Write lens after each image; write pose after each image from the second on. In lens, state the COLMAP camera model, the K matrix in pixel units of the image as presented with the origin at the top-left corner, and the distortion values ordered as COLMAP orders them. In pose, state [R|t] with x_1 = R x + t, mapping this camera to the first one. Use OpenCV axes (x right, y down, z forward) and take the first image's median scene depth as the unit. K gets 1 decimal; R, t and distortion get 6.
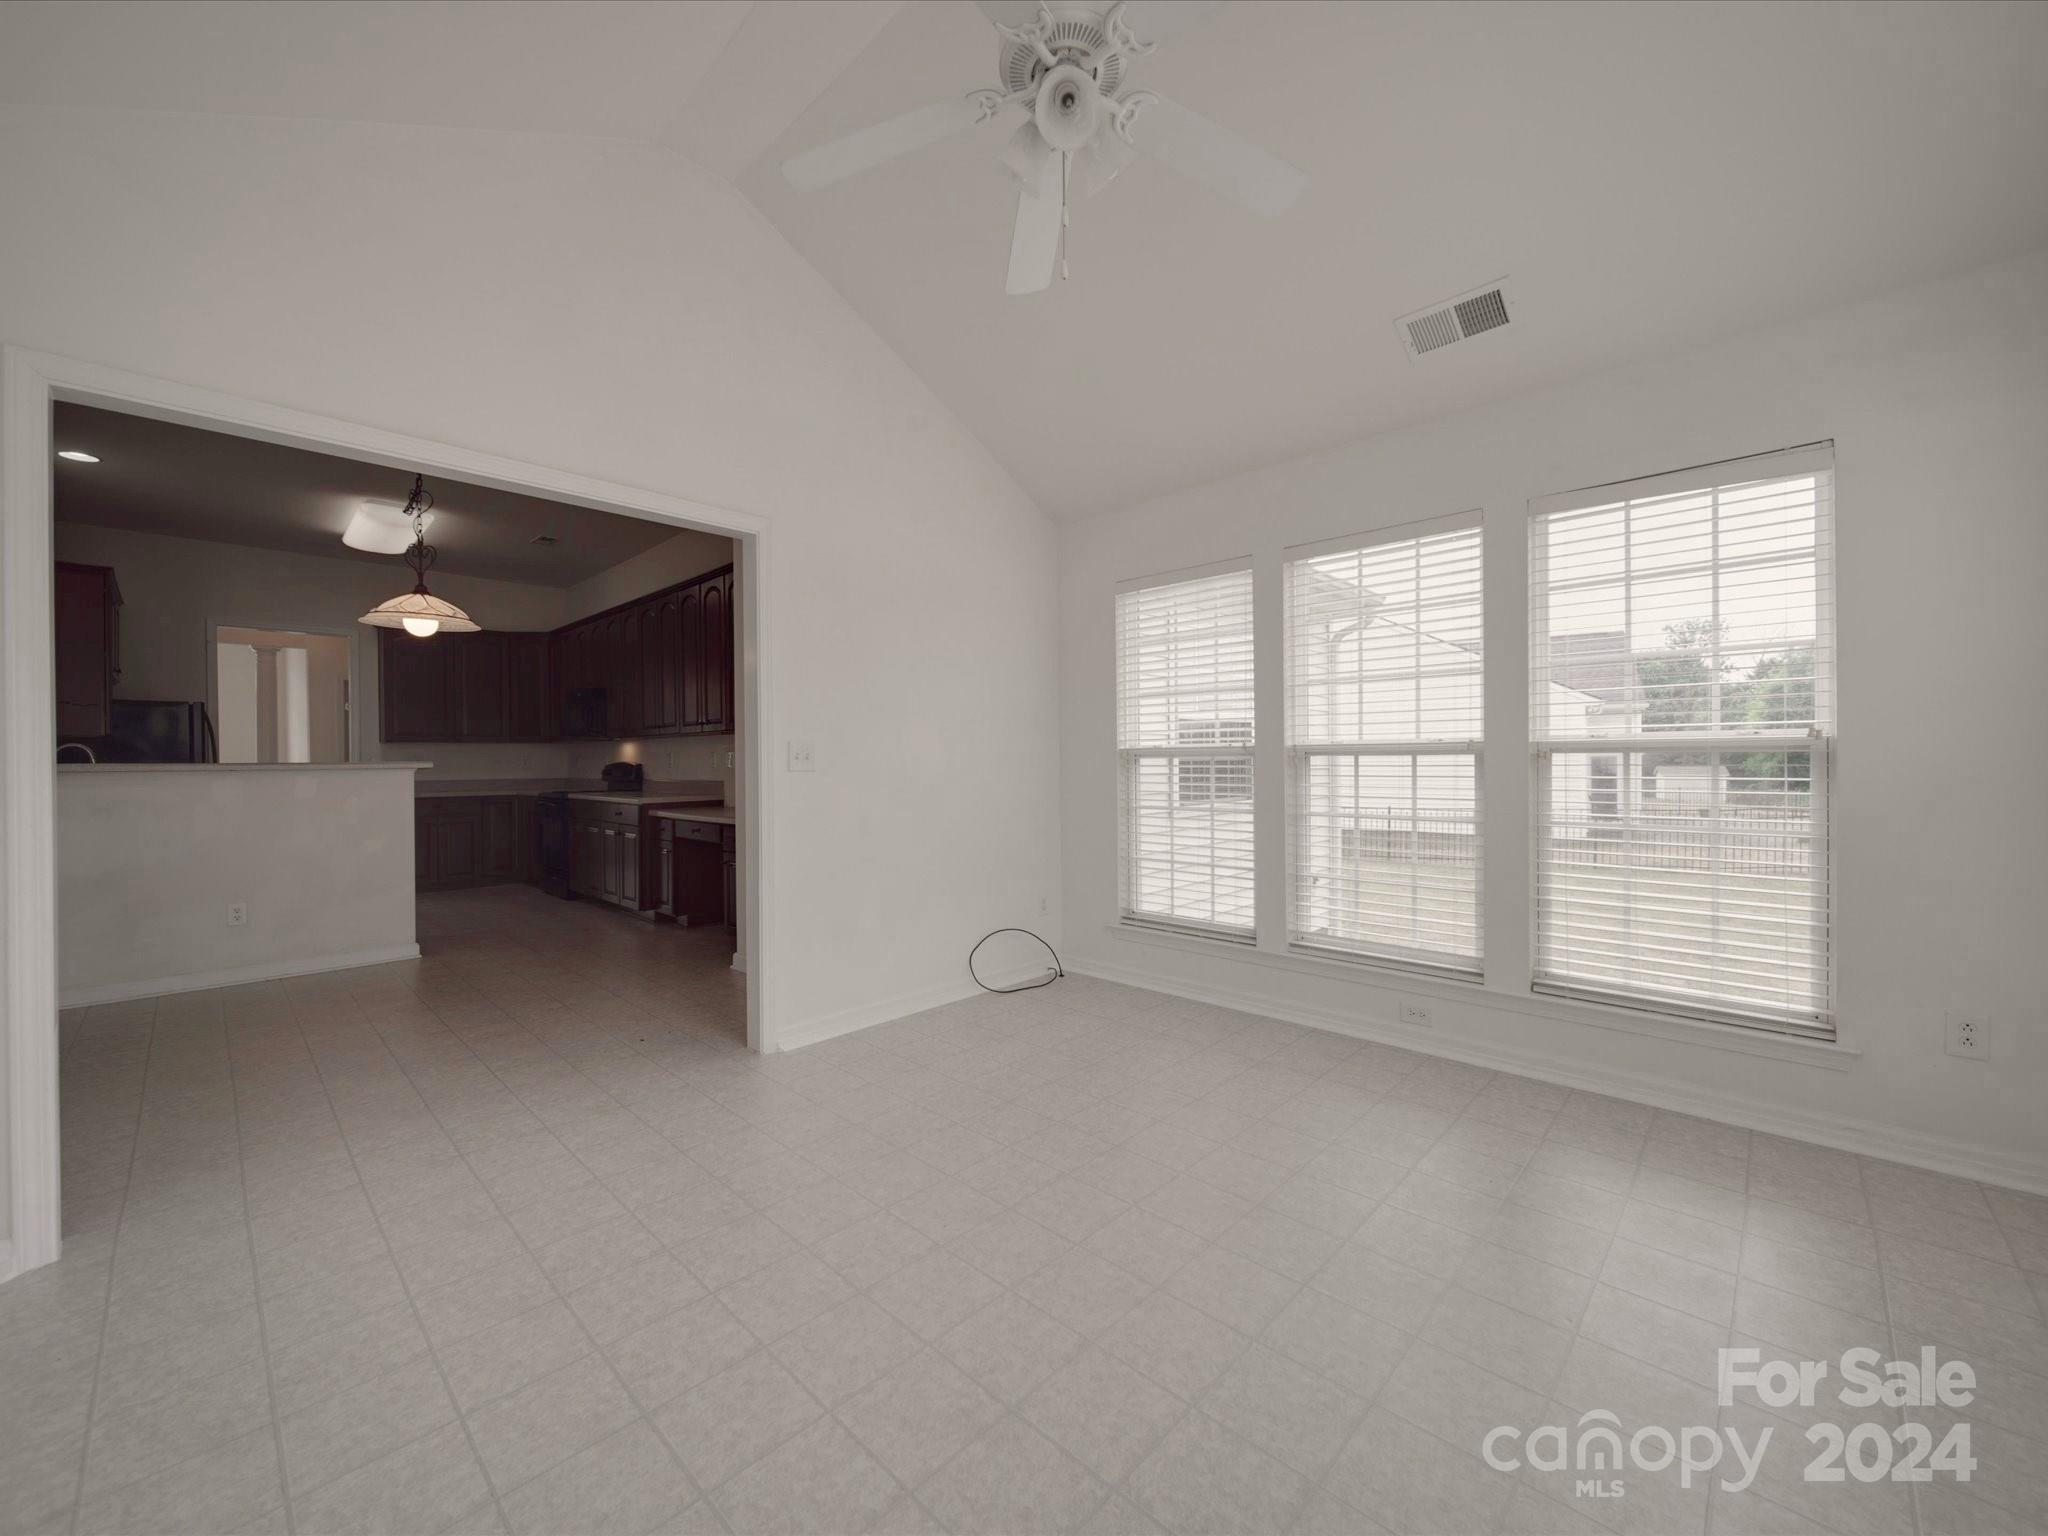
lens RADIAL K [[793.2, 0, 1024.0], [0, 793.2, 768.0], [0, 0, 1]] dist [-0.000279, 0.000010]
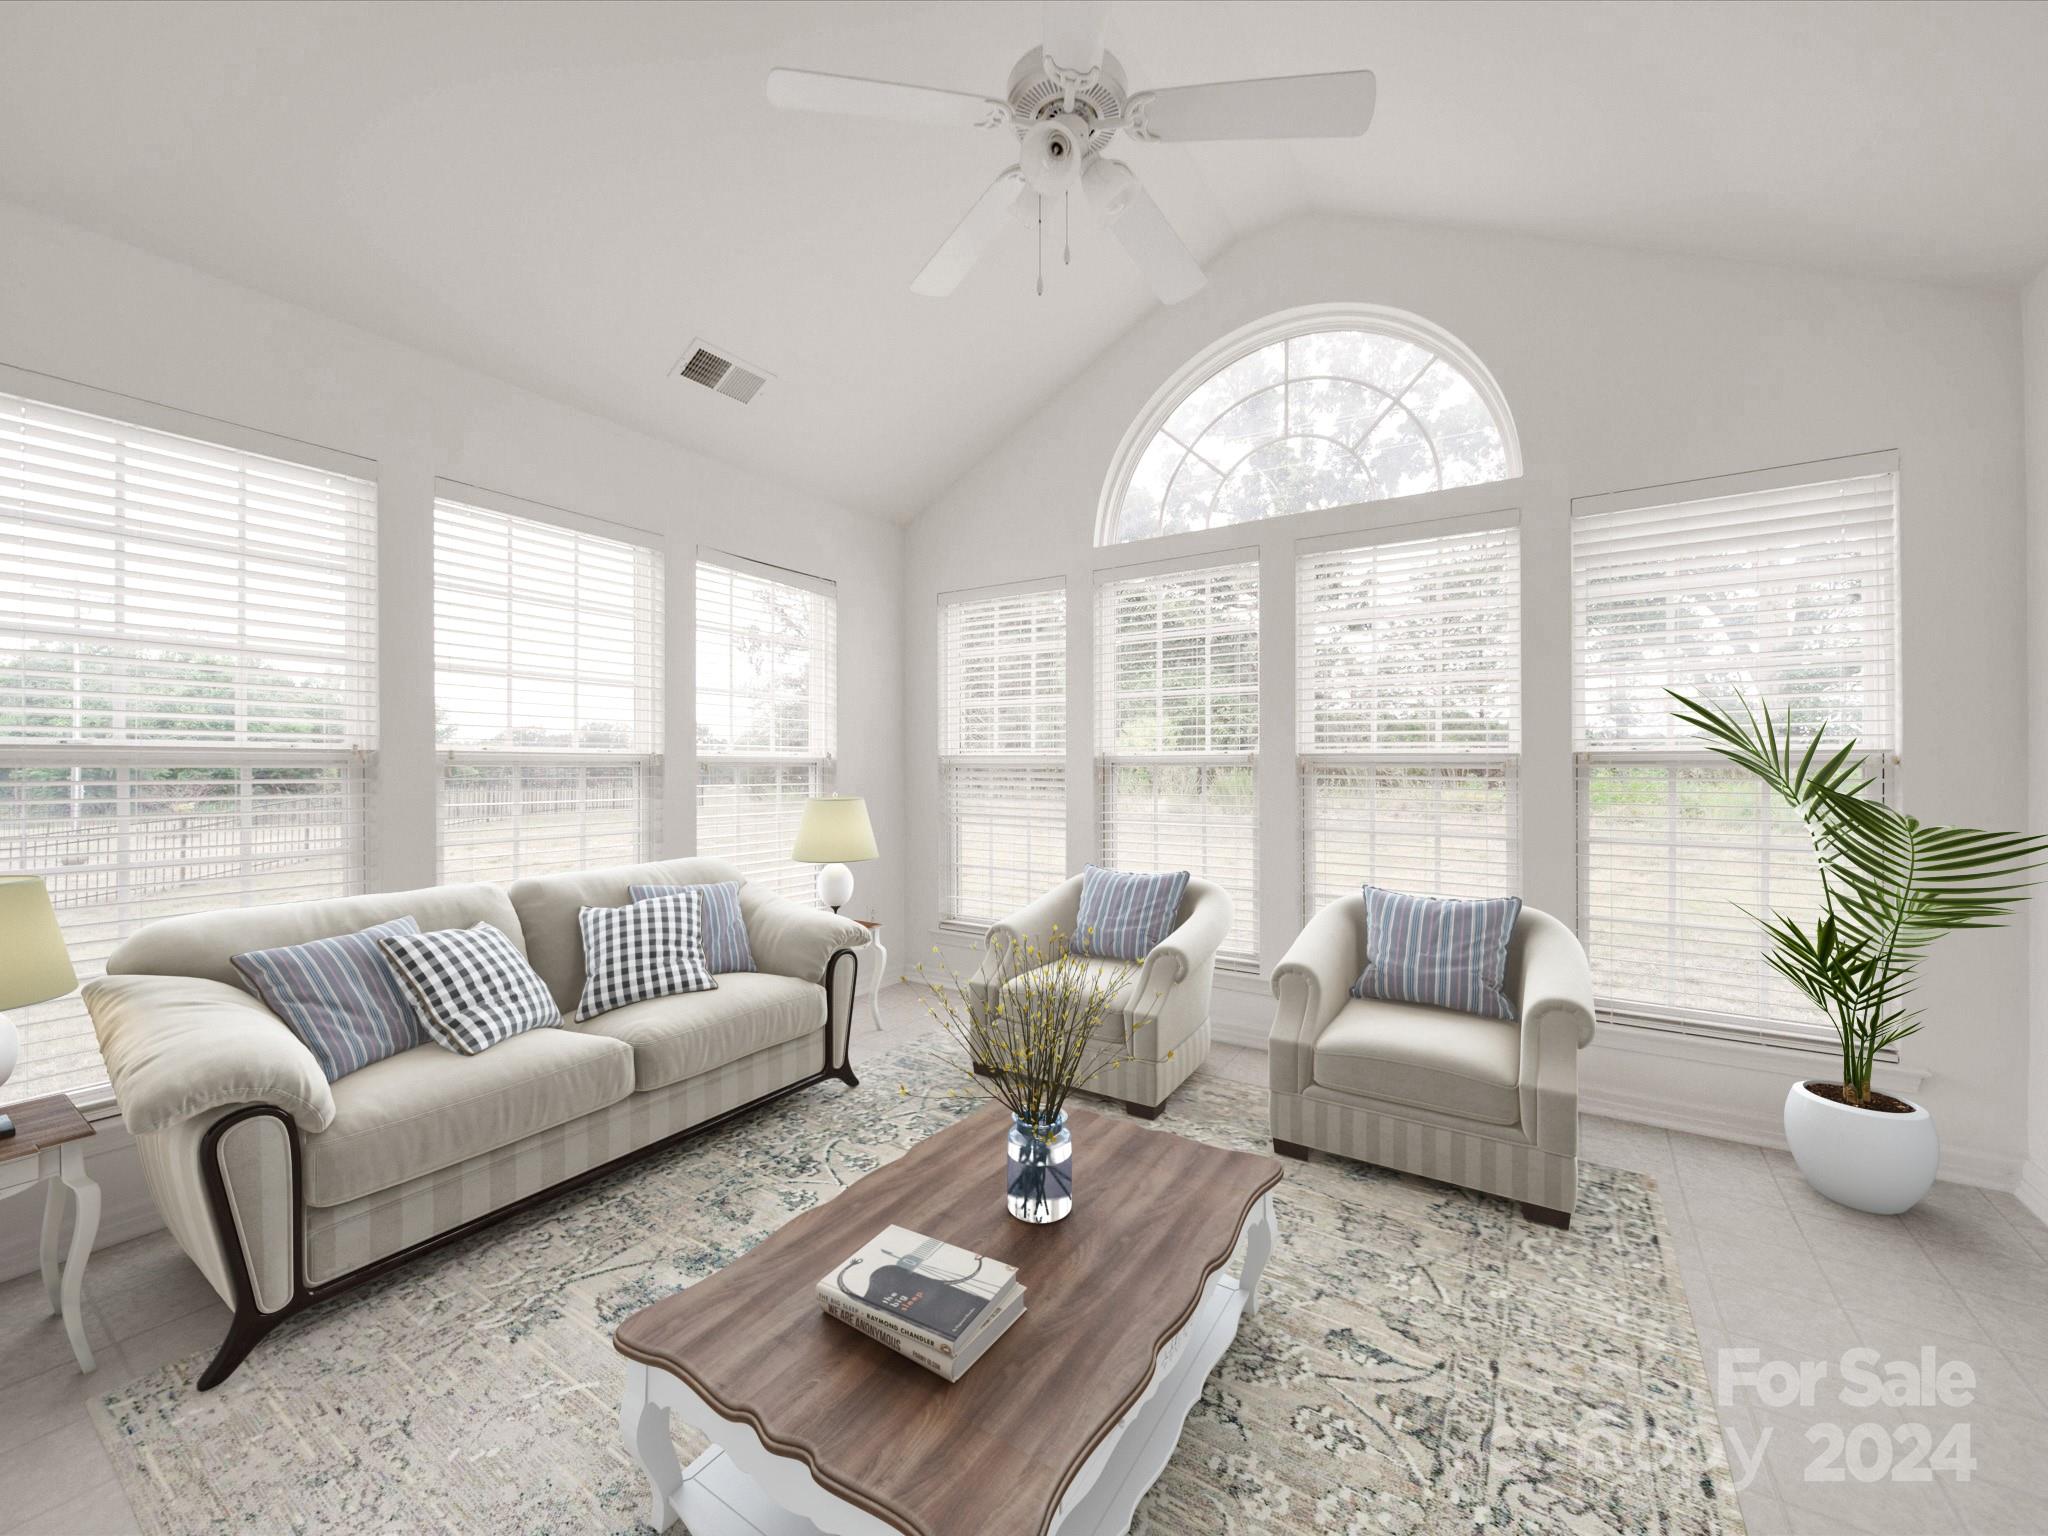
lens RADIAL K [[793.2, 0, 1024.0], [0, 793.2, 768.0], [0, 0, 1]] dist [-0.000279, 0.000010]
pose [[-0.166732, 0.006962, 0.985978, -0.481188], [0.010253, 0.999933, -0.005327, -0.005074], [-0.985949, 0.009221, -0.166792, 0.657474]]
